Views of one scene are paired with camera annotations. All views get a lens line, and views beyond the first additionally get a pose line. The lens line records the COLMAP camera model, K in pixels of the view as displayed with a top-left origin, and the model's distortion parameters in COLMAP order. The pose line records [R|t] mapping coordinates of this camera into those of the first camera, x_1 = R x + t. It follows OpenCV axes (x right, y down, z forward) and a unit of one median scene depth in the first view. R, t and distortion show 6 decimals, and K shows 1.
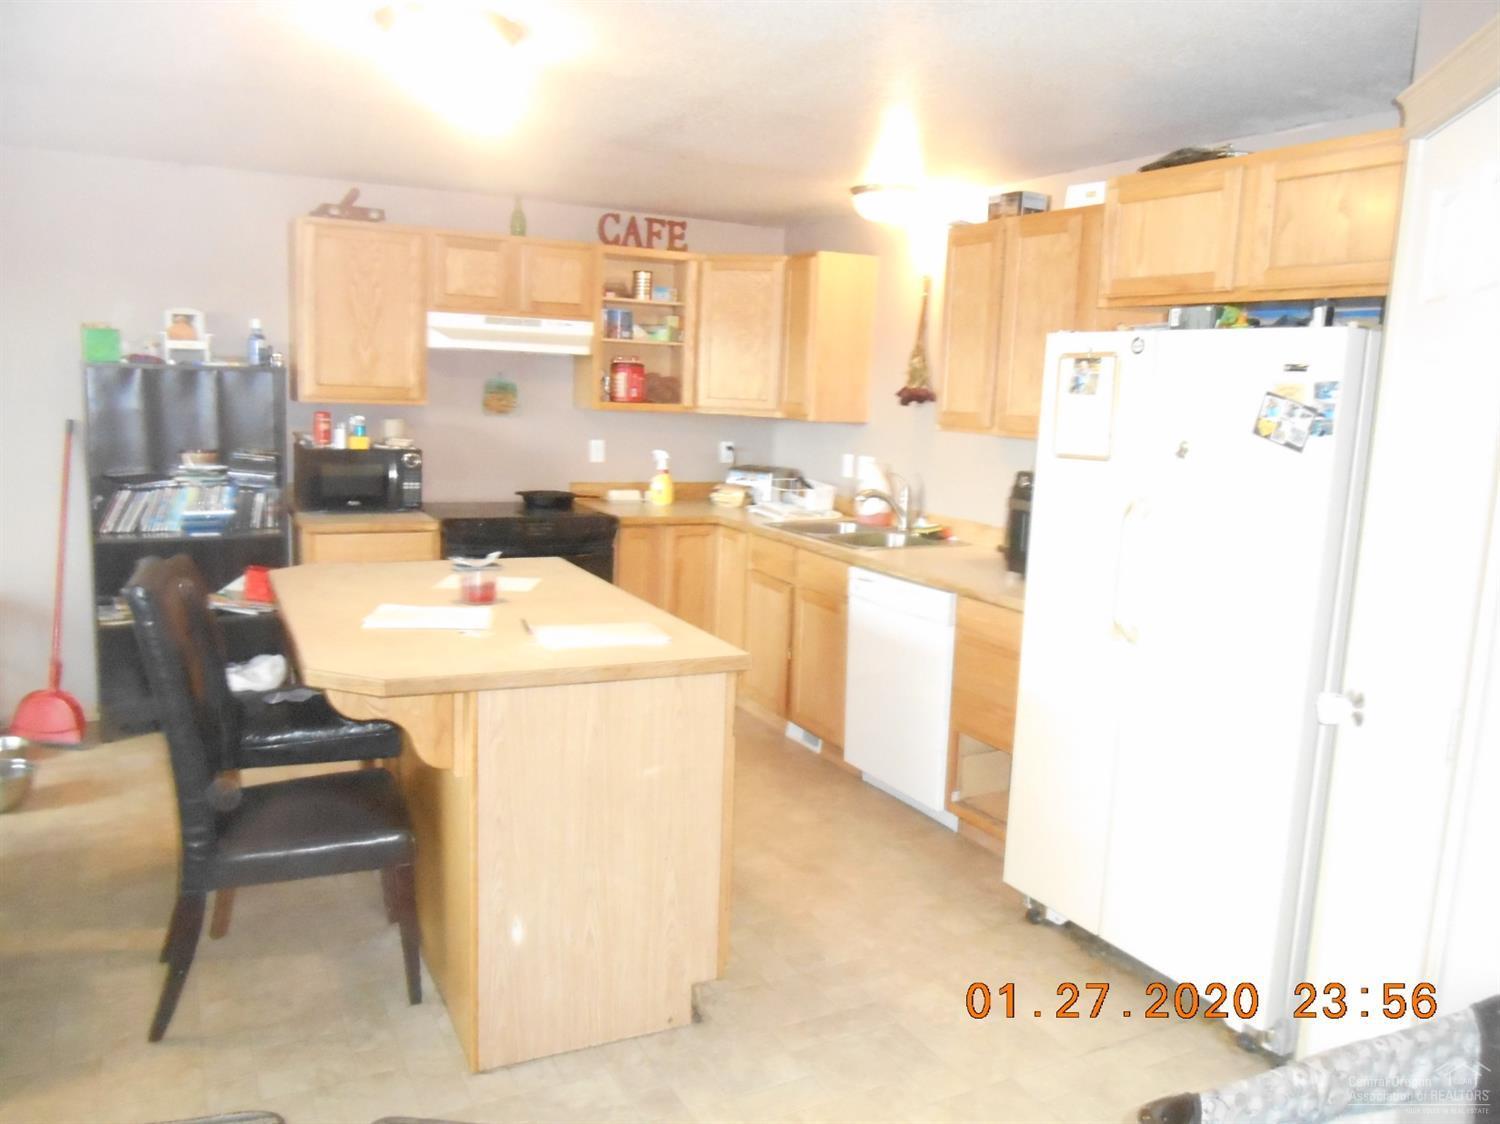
lens RADIAL K [[1145.0, 0, 750.0], [0, 1145.0, 562.0], [0, 0, 1]] dist [-0.026321, 0.011112]
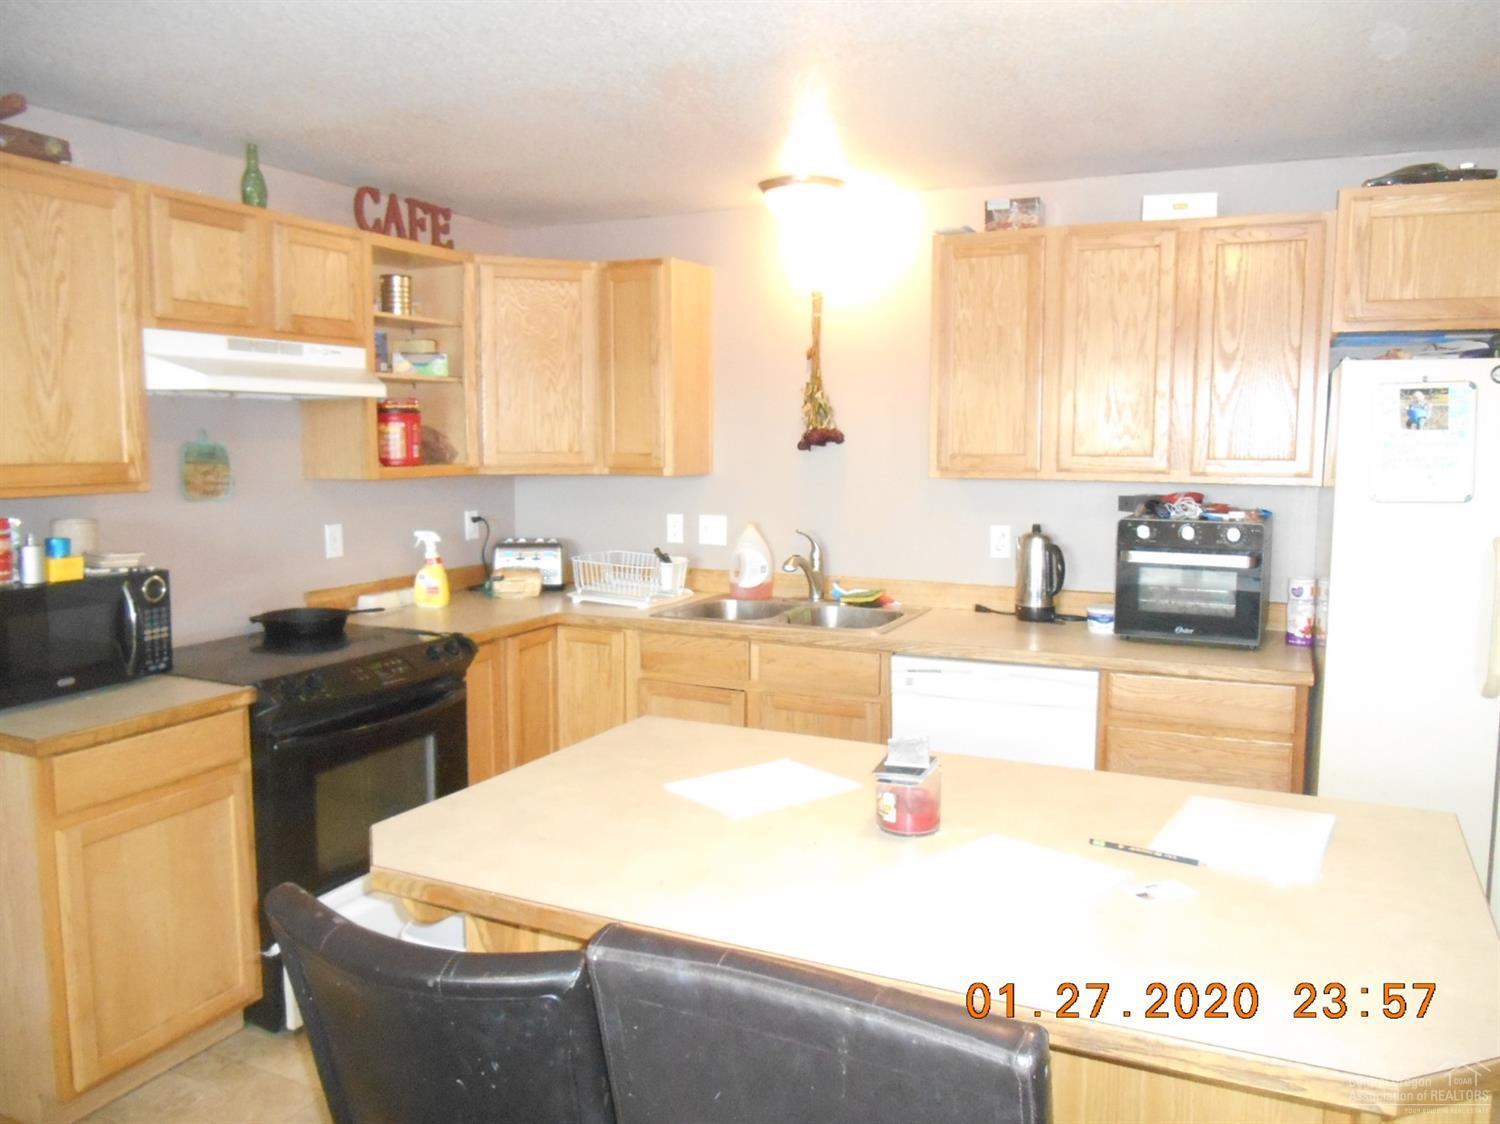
lens RADIAL K [[1145.0, 0, 750.0], [0, 1145.0, 562.0], [0, 0, 1]] dist [-0.026321, 0.011112]
pose [[0.787257, -0.107927, 0.607106, -0.408938], [0.124862, 0.992069, 0.014451, -0.074637], [-0.603851, 0.064427, 0.794489, 0.377692]]
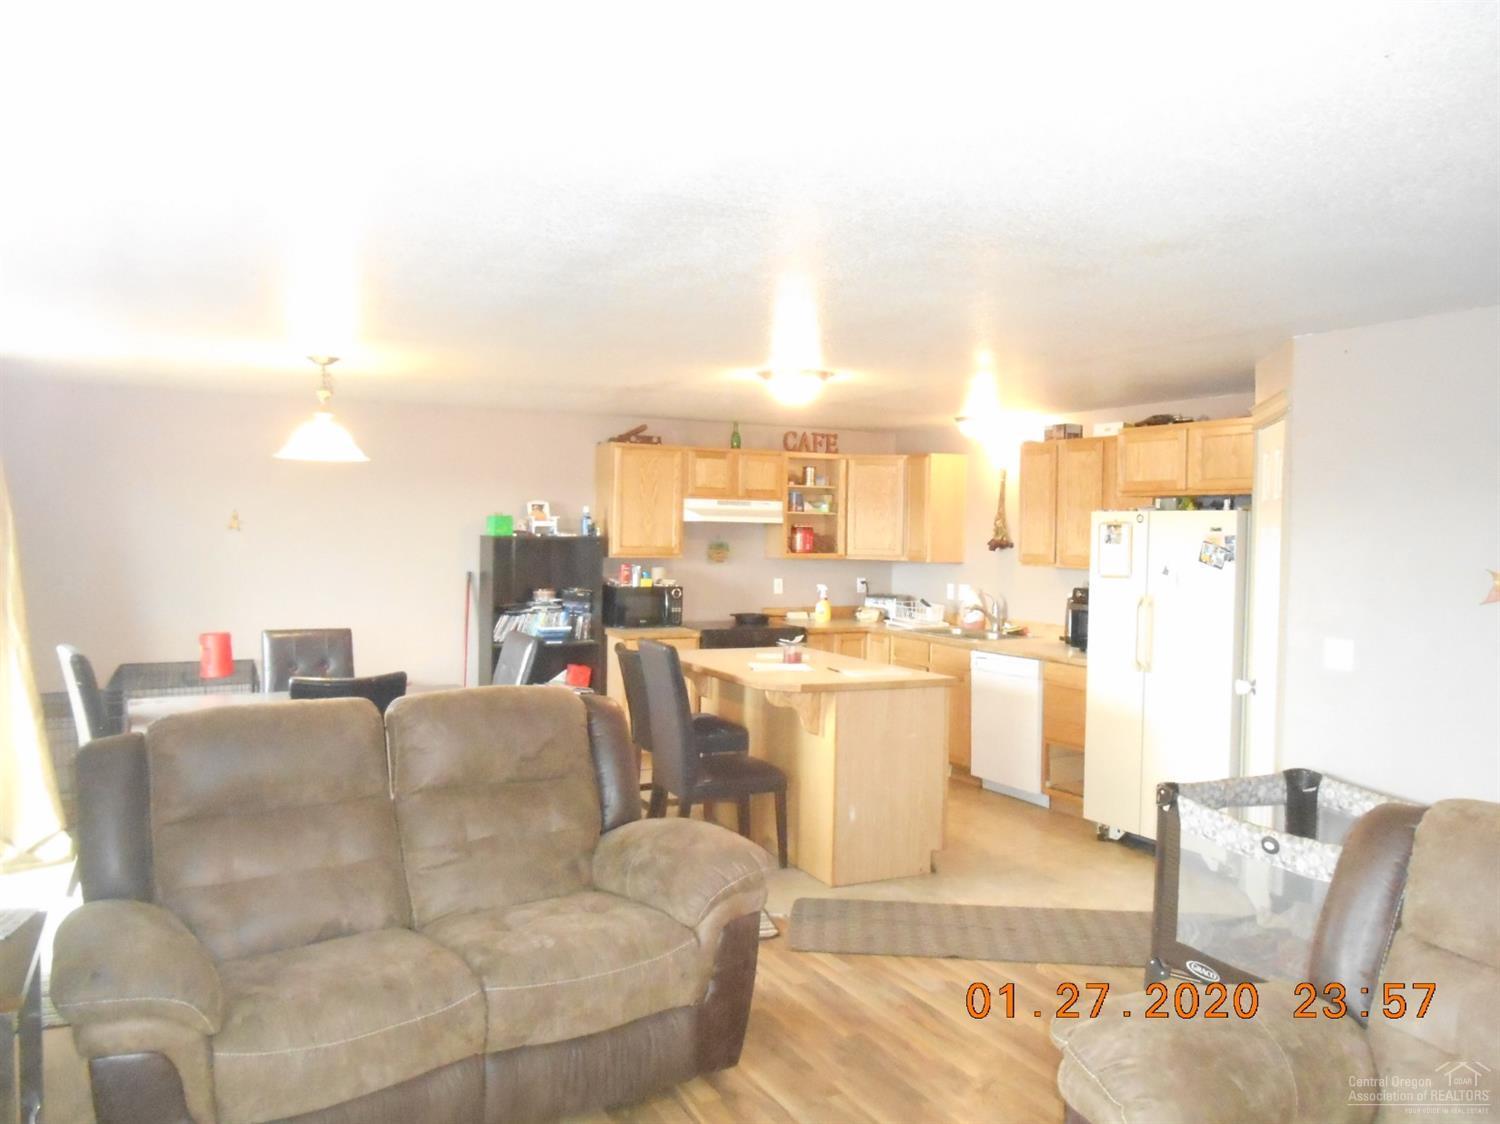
lens RADIAL K [[1145.0, 0, 750.0], [0, 1145.0, 562.0], [0, 0, 1]] dist [-0.026321, 0.011112]
pose [[0.999674, -0.024546, -0.007063, -0.186279], [0.023455, 0.991668, -0.126667, 0.068803], [0.010113, 0.126460, 0.991920, -0.553221]]
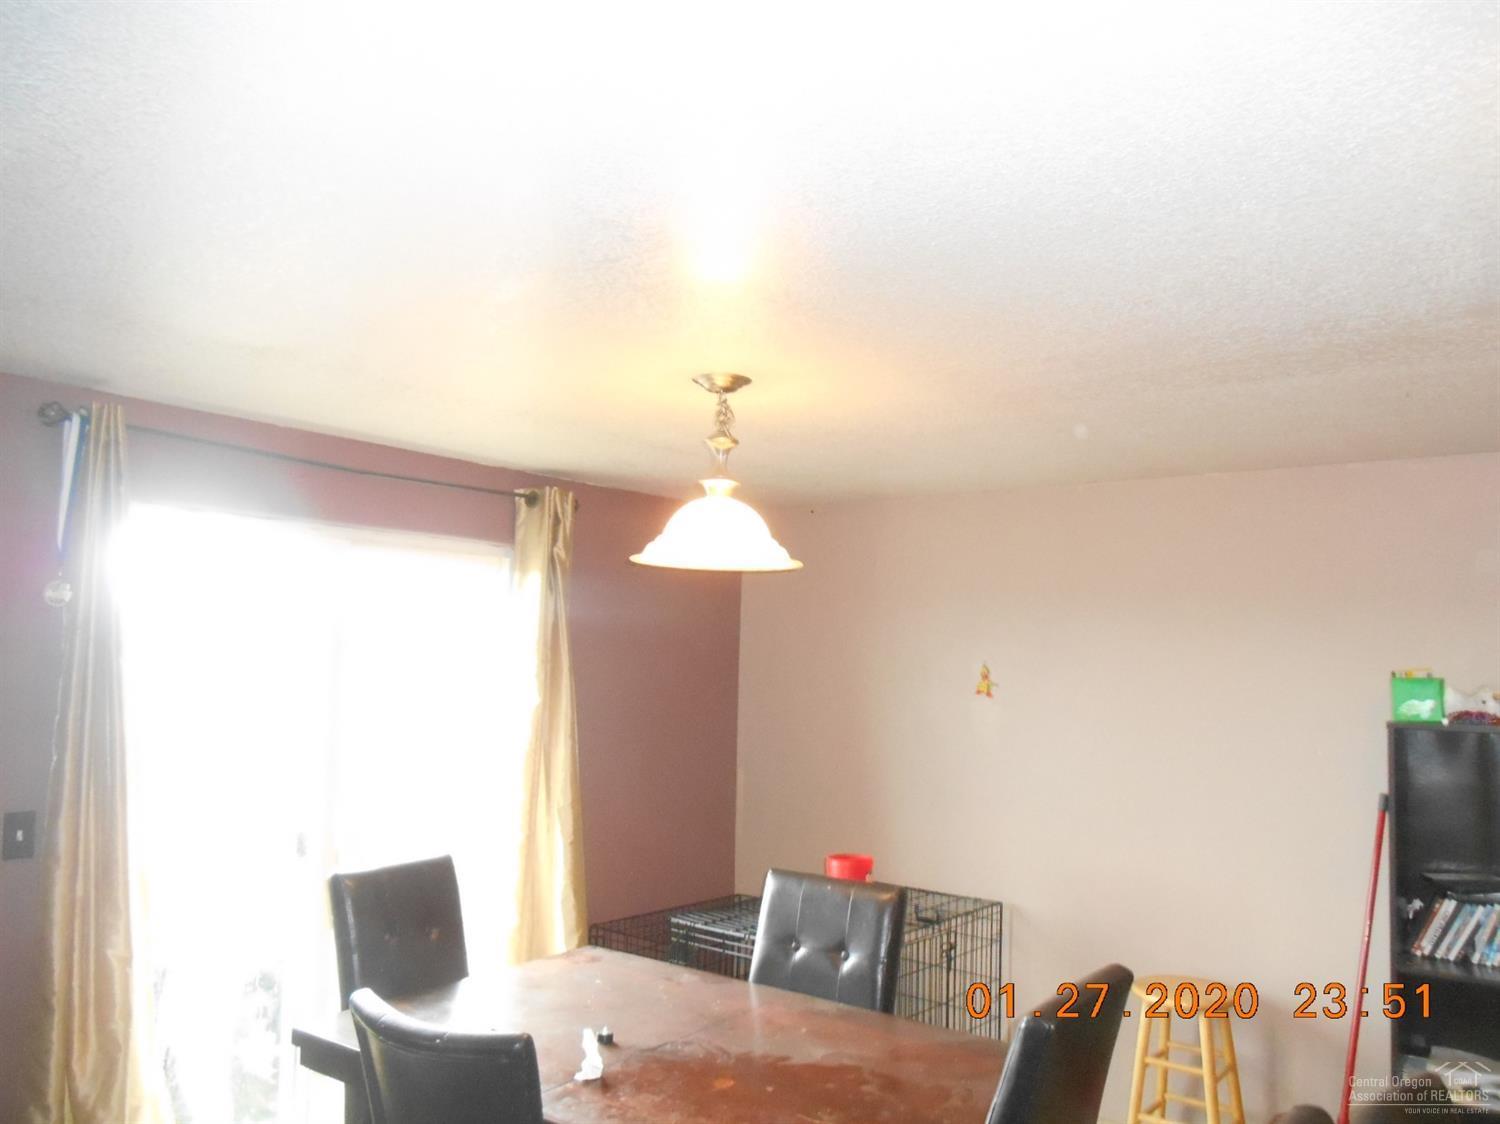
lens RADIAL K [[1145.0, 0, 750.0], [0, 1145.0, 562.0], [0, 0, 1]] dist [-0.026321, 0.011112]
pose [[0.455968, -0.101351, -0.884207, -0.093967], [-0.140863, 0.972754, -0.184140, -0.072765], [0.878778, 0.208514, 0.429268, 0.251740]]
